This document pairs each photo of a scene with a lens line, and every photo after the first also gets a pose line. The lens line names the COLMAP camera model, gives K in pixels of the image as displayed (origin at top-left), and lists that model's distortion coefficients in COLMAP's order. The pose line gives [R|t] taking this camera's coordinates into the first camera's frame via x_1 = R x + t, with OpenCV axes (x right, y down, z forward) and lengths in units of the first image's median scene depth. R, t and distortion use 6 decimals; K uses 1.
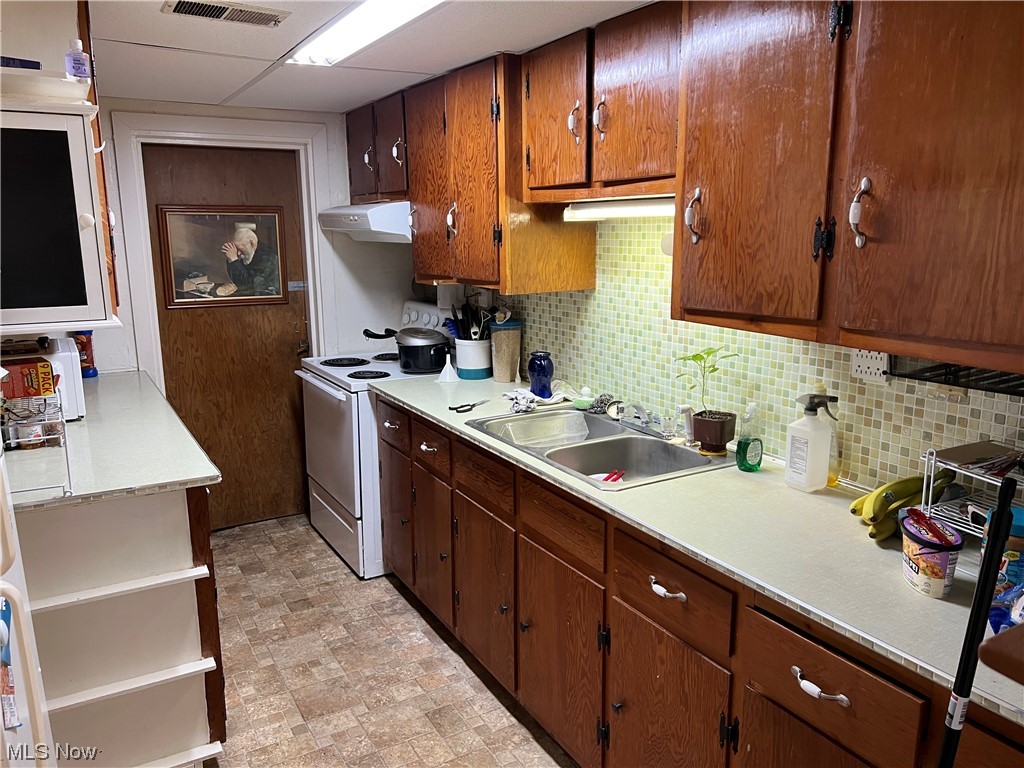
lens RADIAL K [[767.9, 0, 511.1], [0, 767.9, 384.7], [0, 0, 1]] dist [0.064199, -0.062892]
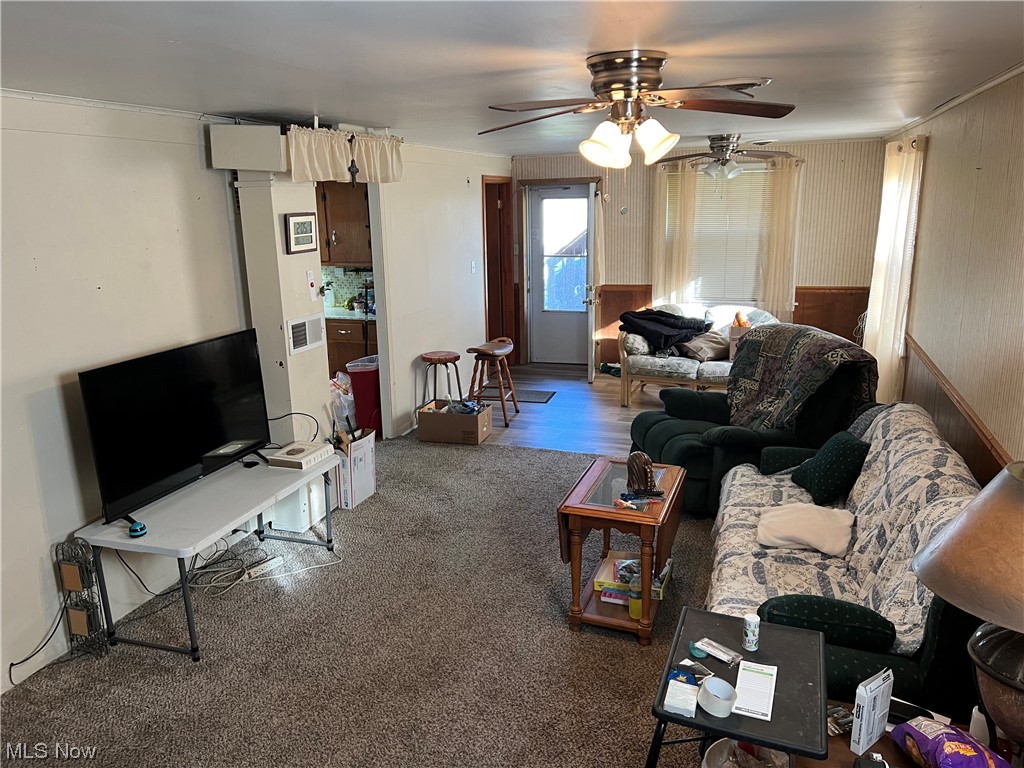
lens RADIAL K [[767.9, 0, 510.6], [0, 767.9, 385.8], [0, 0, 1]] dist [0.064199, -0.062892]
pose [[0.761740, -0.179757, 0.622447, -1.565456], [0.156106, 0.983358, 0.092945, 0.346508], [-0.628795, 0.026368, 0.777124, -2.848960]]
